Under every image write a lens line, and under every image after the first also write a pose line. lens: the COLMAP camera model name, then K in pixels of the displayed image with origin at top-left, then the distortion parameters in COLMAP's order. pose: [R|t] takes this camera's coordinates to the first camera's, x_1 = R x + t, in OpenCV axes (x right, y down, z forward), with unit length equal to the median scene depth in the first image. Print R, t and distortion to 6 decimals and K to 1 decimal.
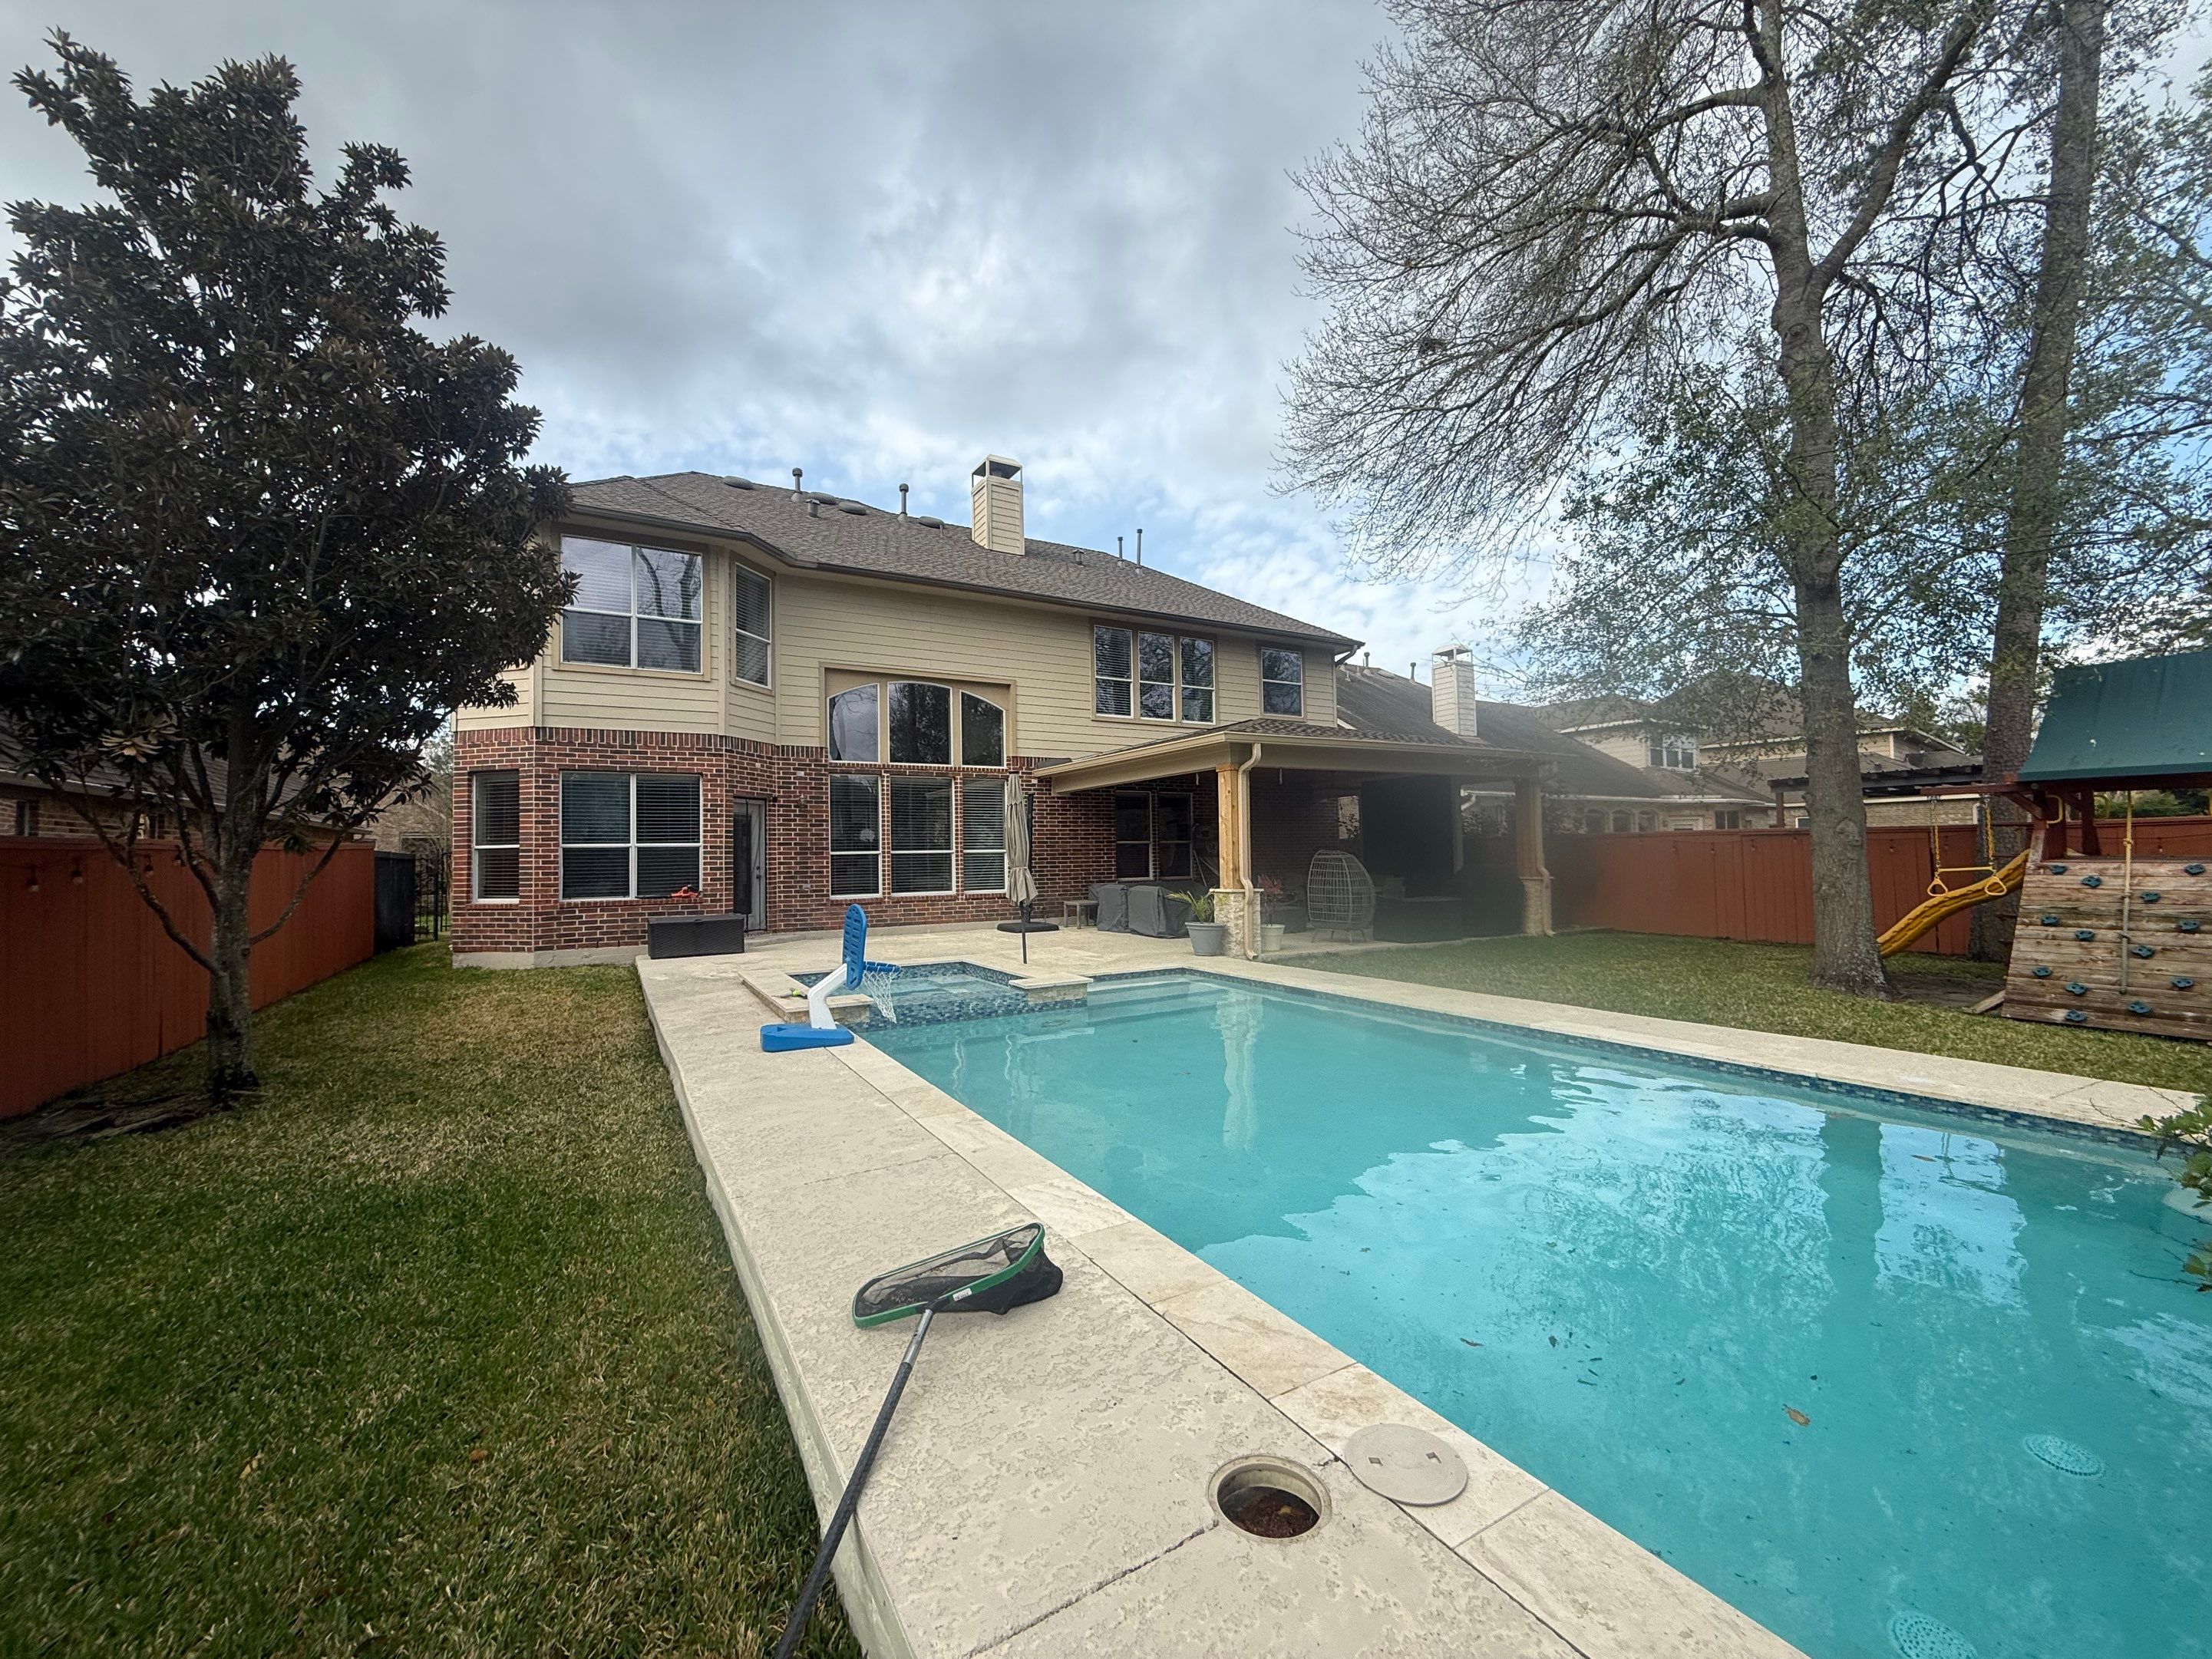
lens RADIAL K [[878.7, 0, 1100.3], [0, 878.7, 821.9], [0, 0, 1]] dist [0.000012, -0.000383]
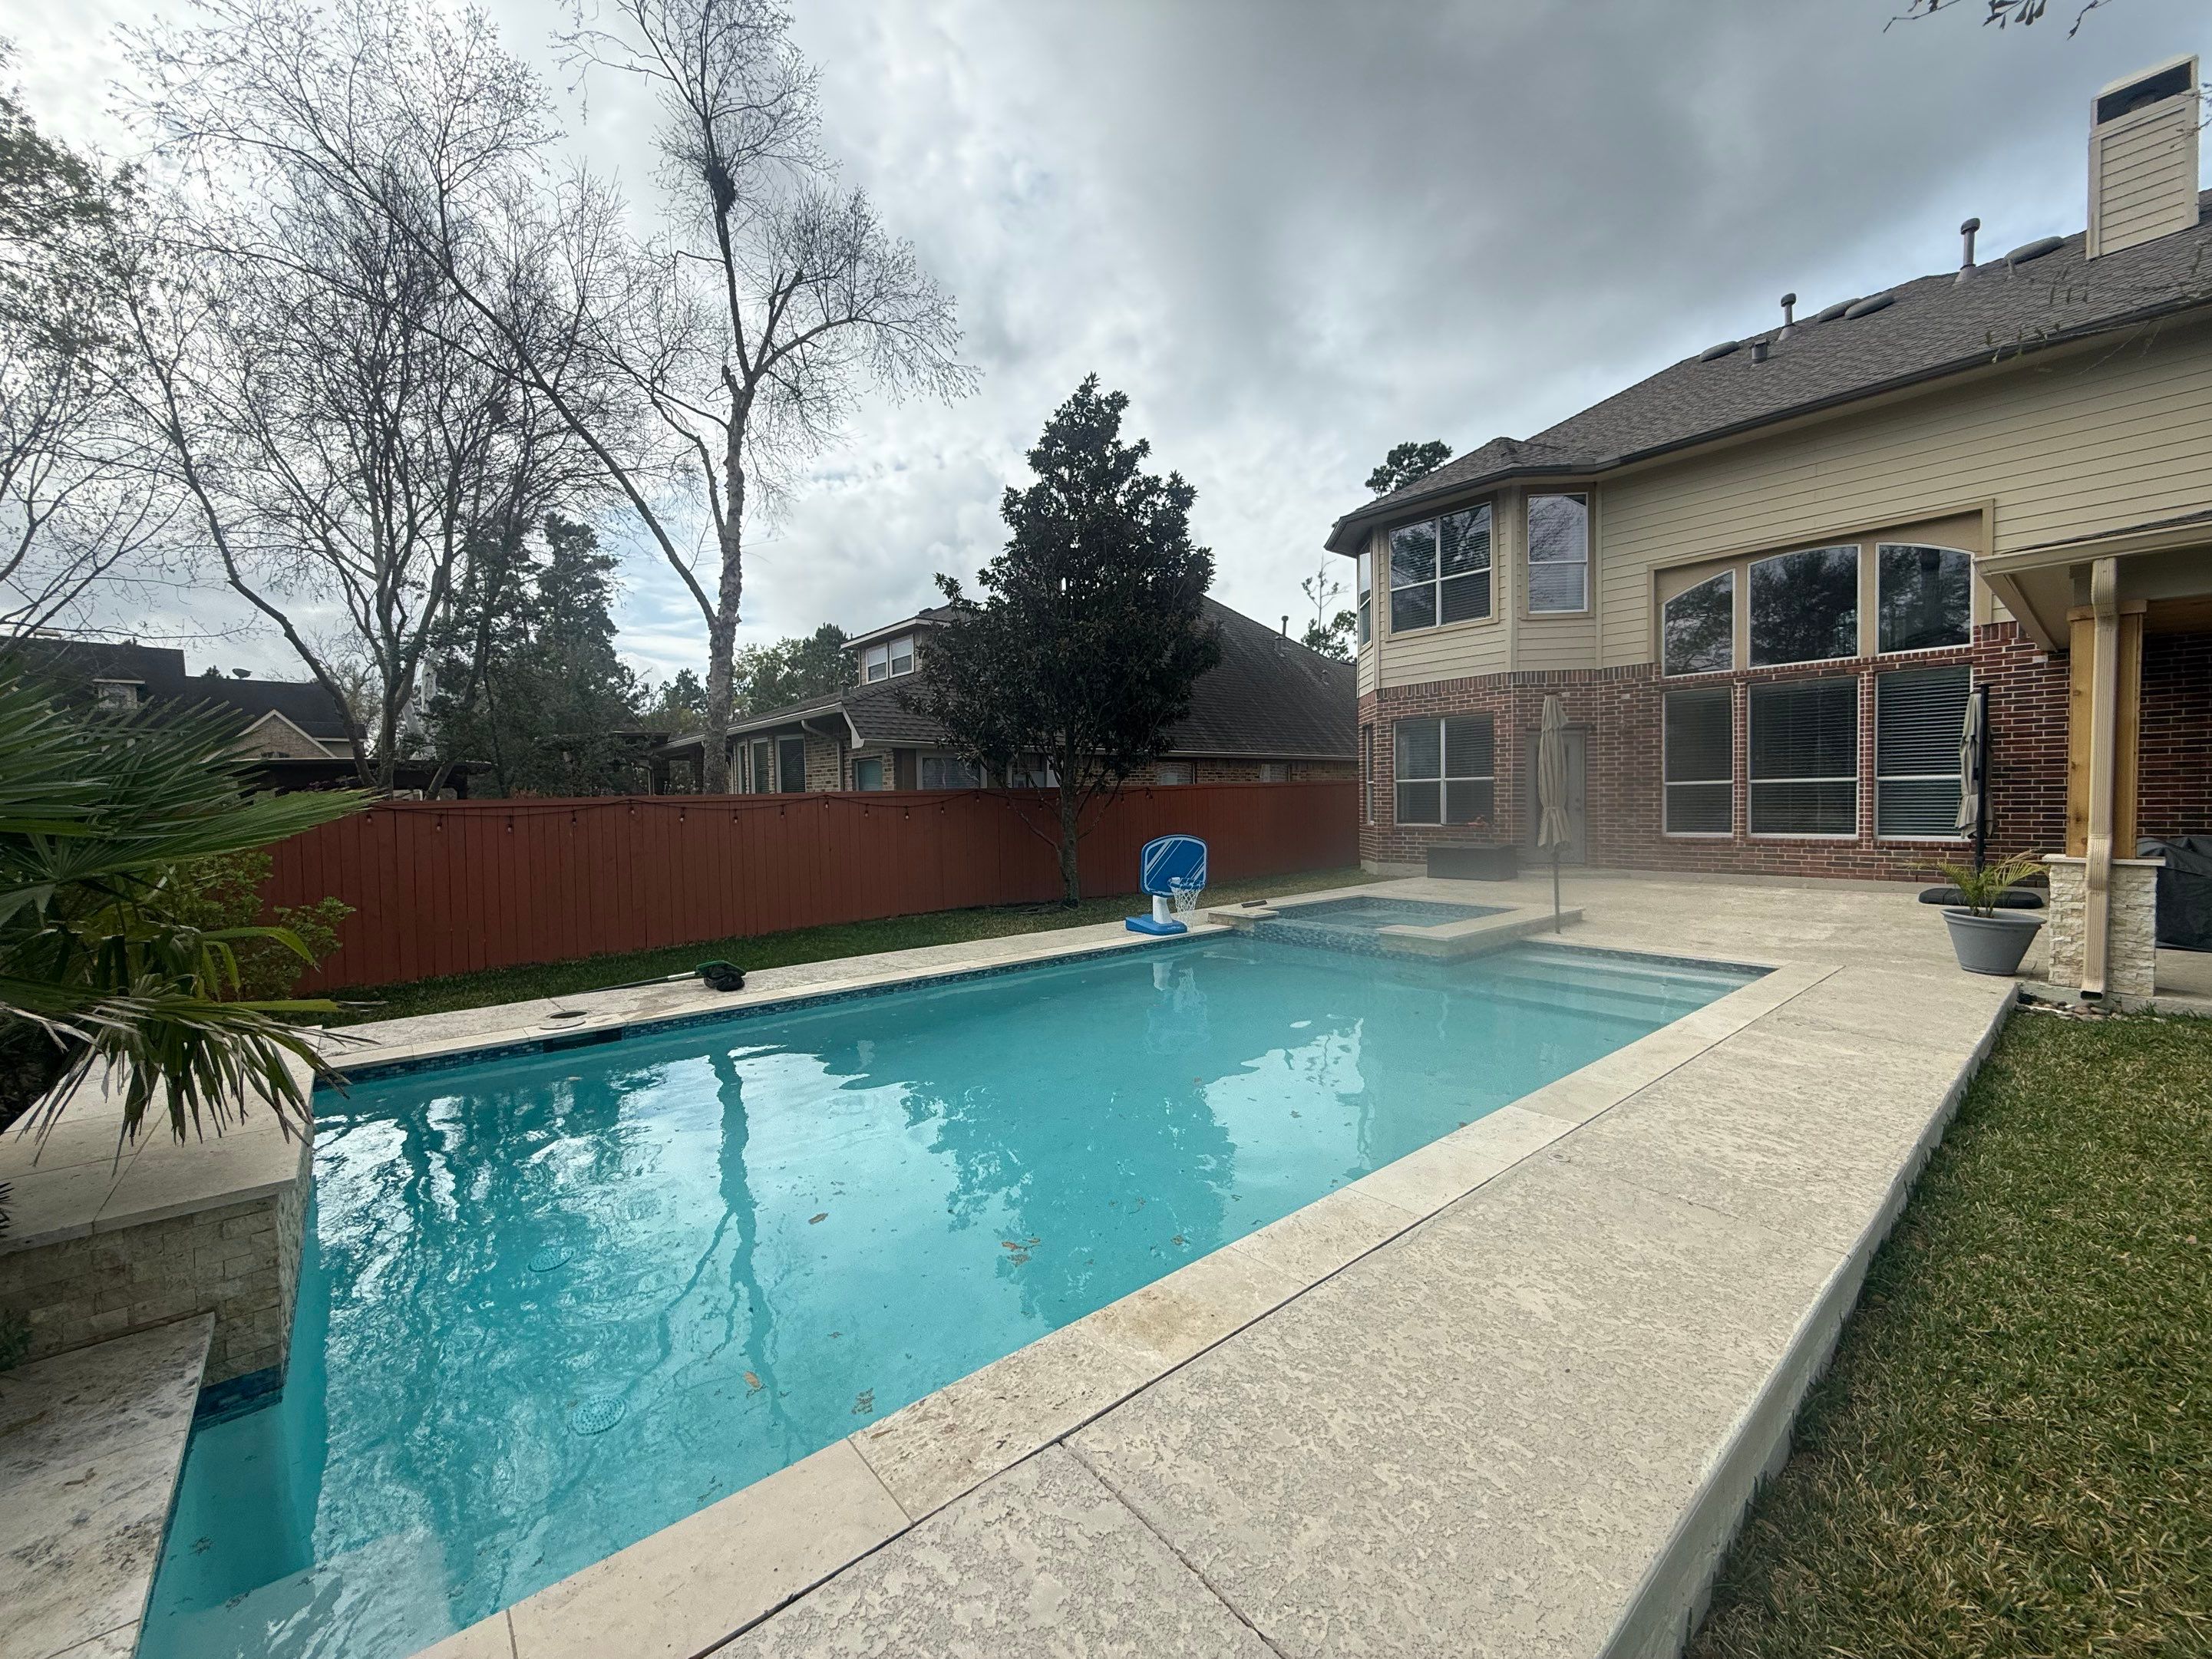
lens RADIAL K [[878.7, 0, 1101.8], [0, 878.7, 826.1], [0, 0, 1]] dist [0.000012, -0.000383]
pose [[0.184269, 0.043391, -0.981918, 0.448582], [0.052710, 0.997151, 0.053956, 0.000947], [0.981461, -0.061700, 0.181457, 0.288086]]
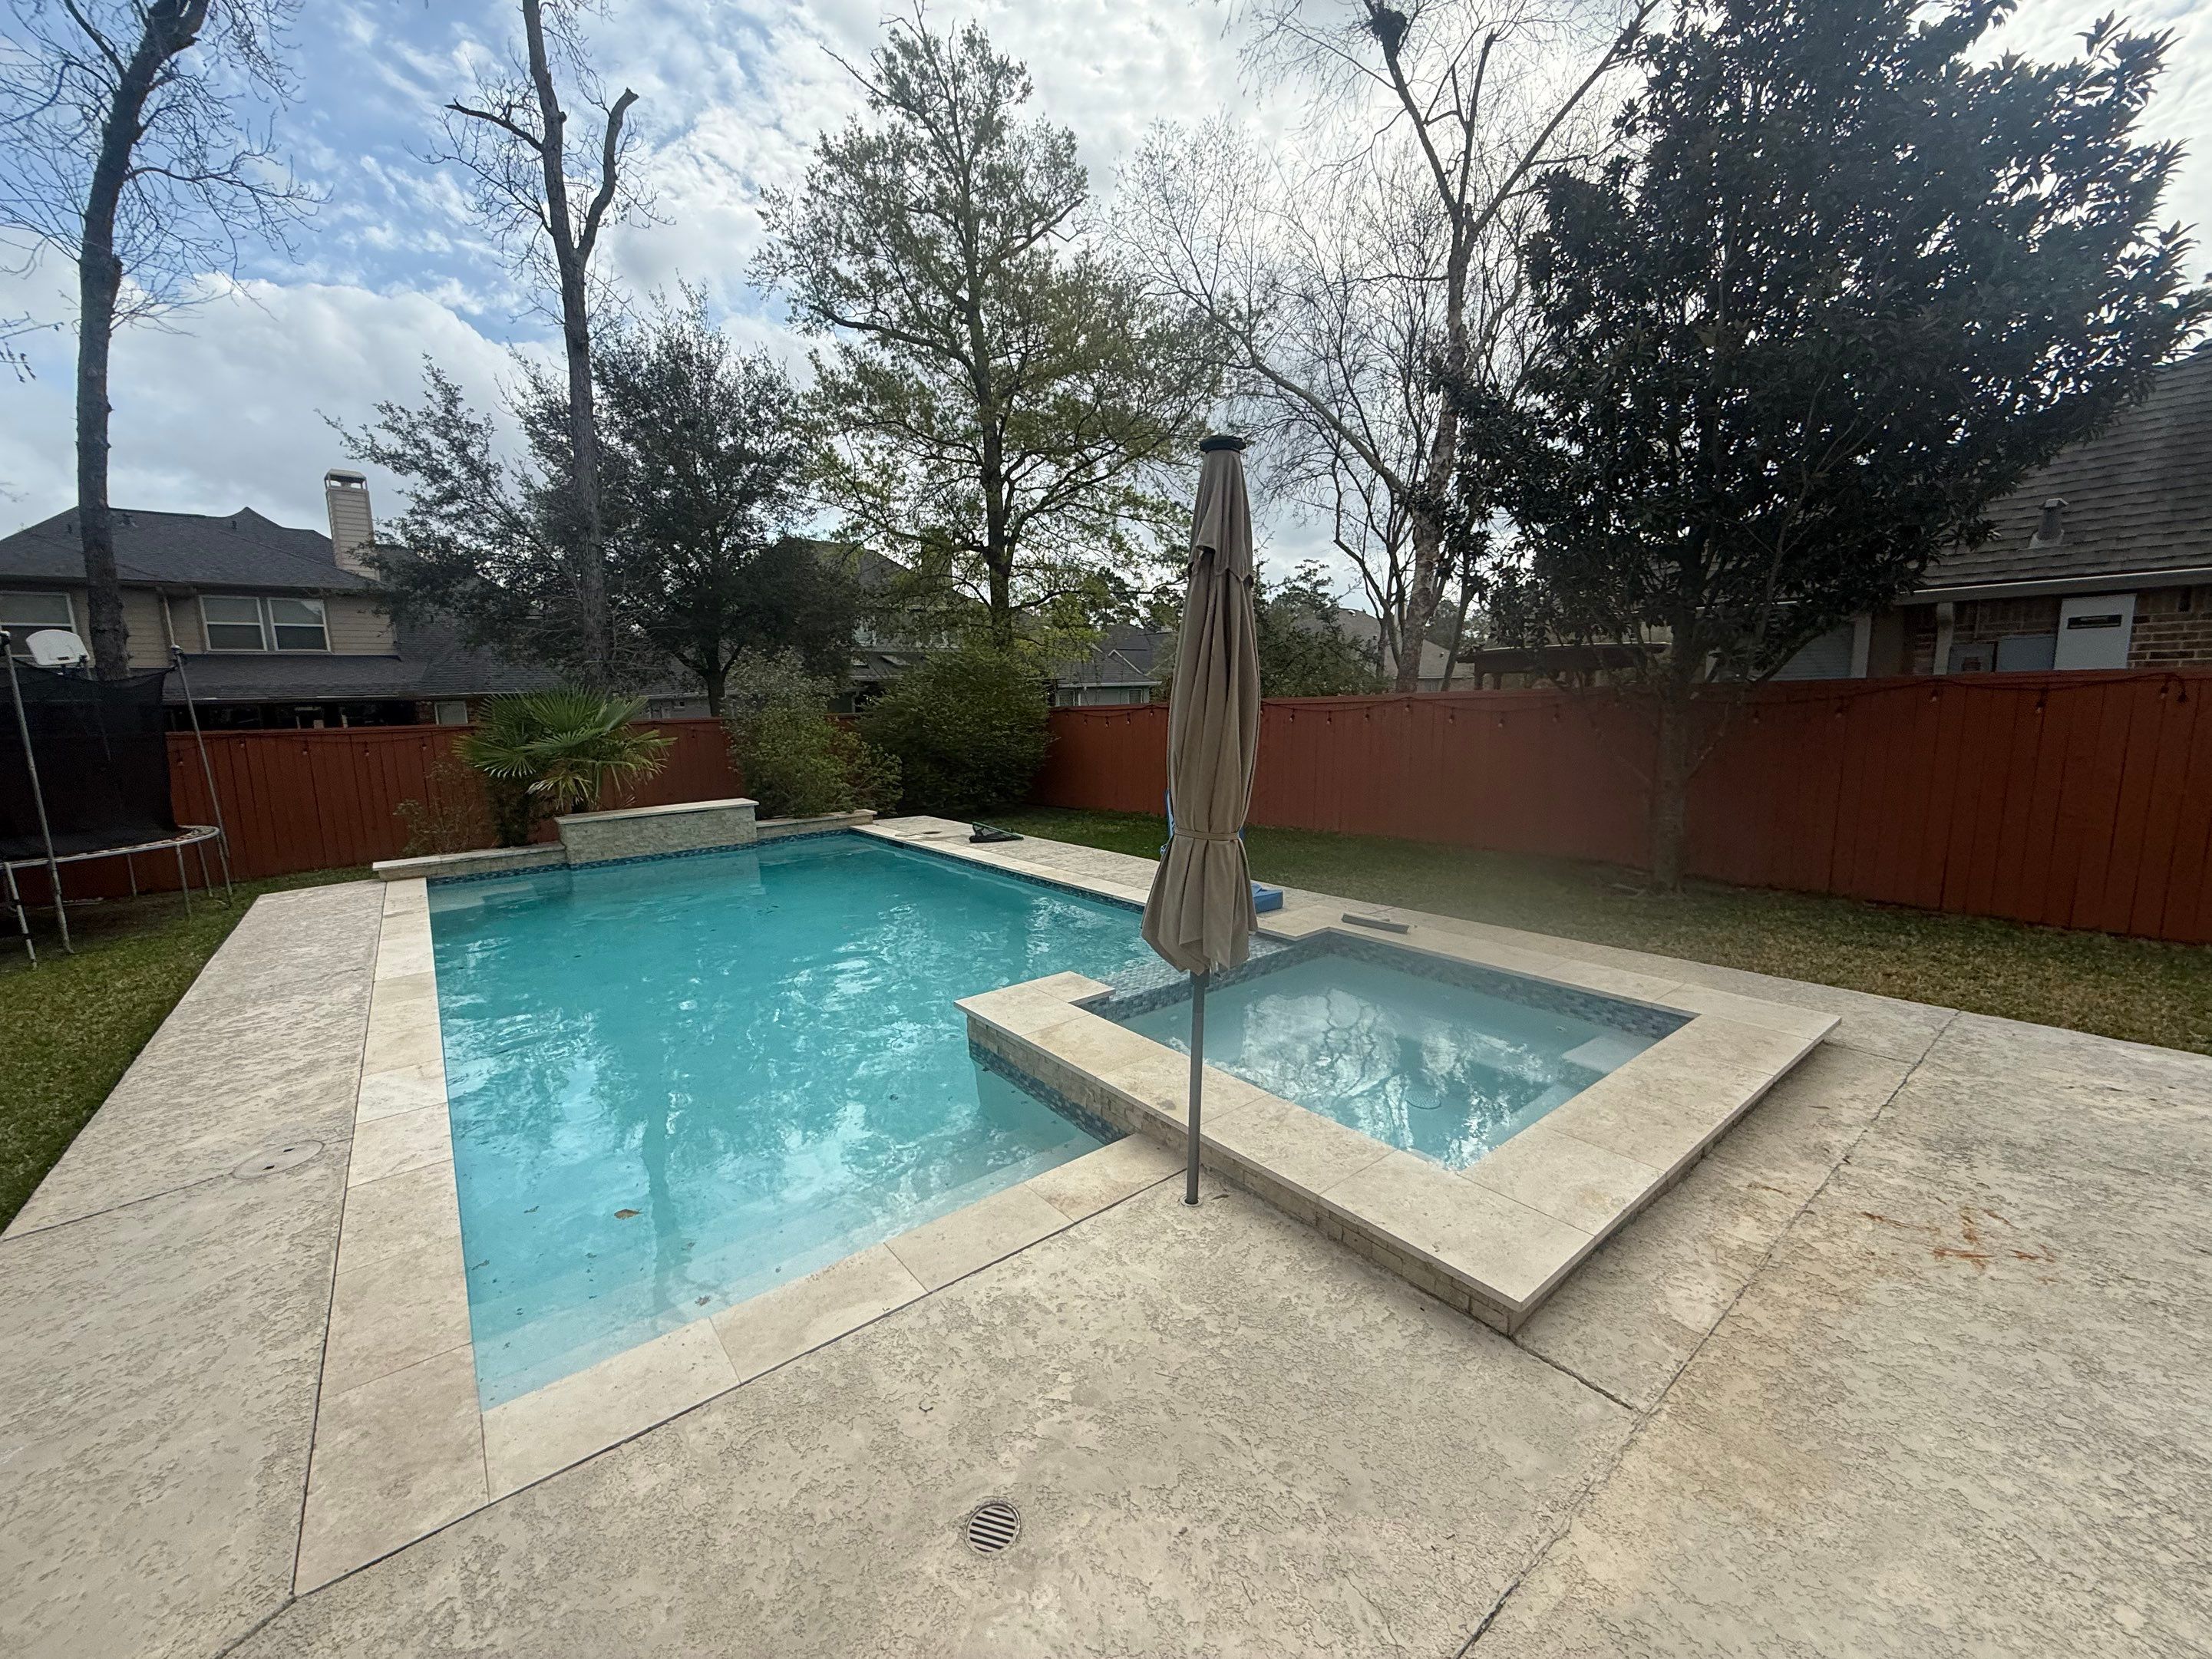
lens RADIAL K [[878.7, 0, 1100.1], [0, 878.7, 825.5], [0, 0, 1]] dist [0.000012, -0.000383]
pose [[-0.987517, 0.067387, -0.142372, -0.018751], [0.051583, 0.992378, 0.111918, 0.013266], [0.148829, 0.103177, -0.983466, 0.862766]]
